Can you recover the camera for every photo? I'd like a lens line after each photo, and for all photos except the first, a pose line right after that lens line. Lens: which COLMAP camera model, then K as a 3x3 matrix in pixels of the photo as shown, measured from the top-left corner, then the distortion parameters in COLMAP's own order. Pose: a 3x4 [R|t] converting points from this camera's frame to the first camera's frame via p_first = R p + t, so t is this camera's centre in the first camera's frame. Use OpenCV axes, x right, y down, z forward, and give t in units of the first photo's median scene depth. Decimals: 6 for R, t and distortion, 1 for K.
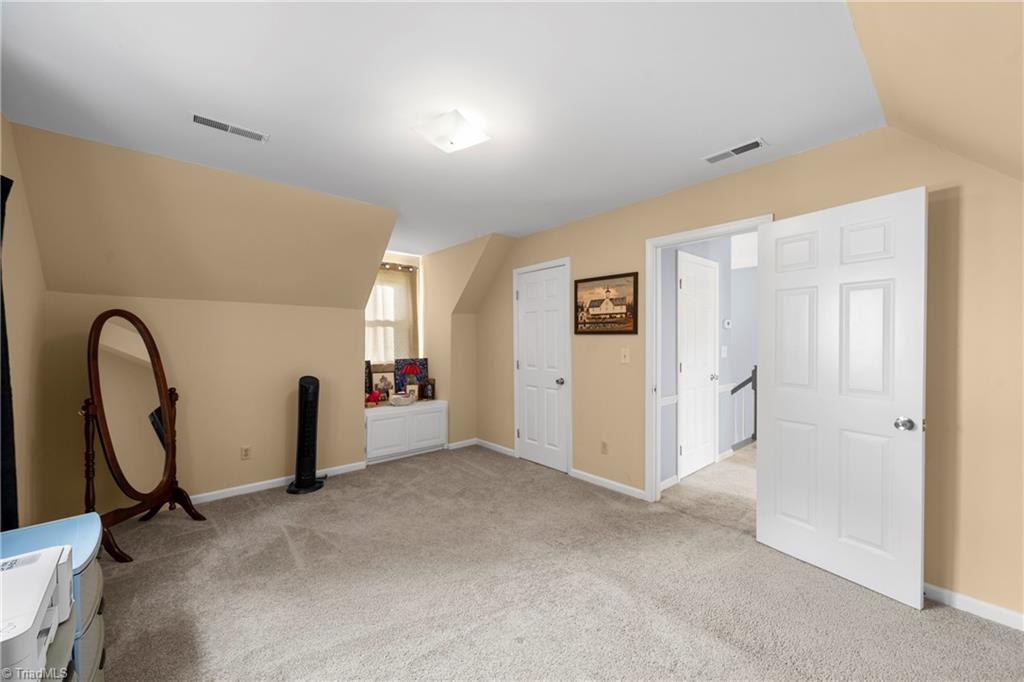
lens RADIAL K [[390.9, 0, 519.7], [0, 390.9, 339.7], [0, 0, 1]] dist [-0.026497, 0.000067]
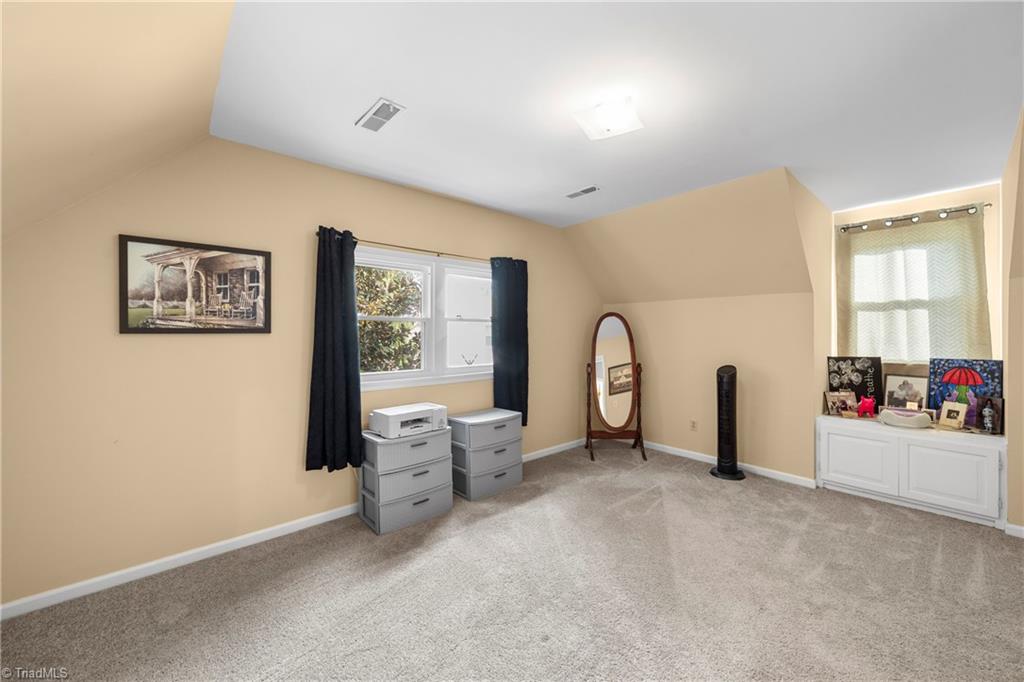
lens RADIAL K [[390.9, 0, 519.7], [0, 390.9, 339.7], [0, 0, 1]] dist [-0.026497, 0.000067]
pose [[-0.032108, 0.021889, -0.999245, 0.440595], [0.006674, 0.999743, 0.021685, 0.000982], [0.999462, -0.005973, -0.032246, 0.445752]]
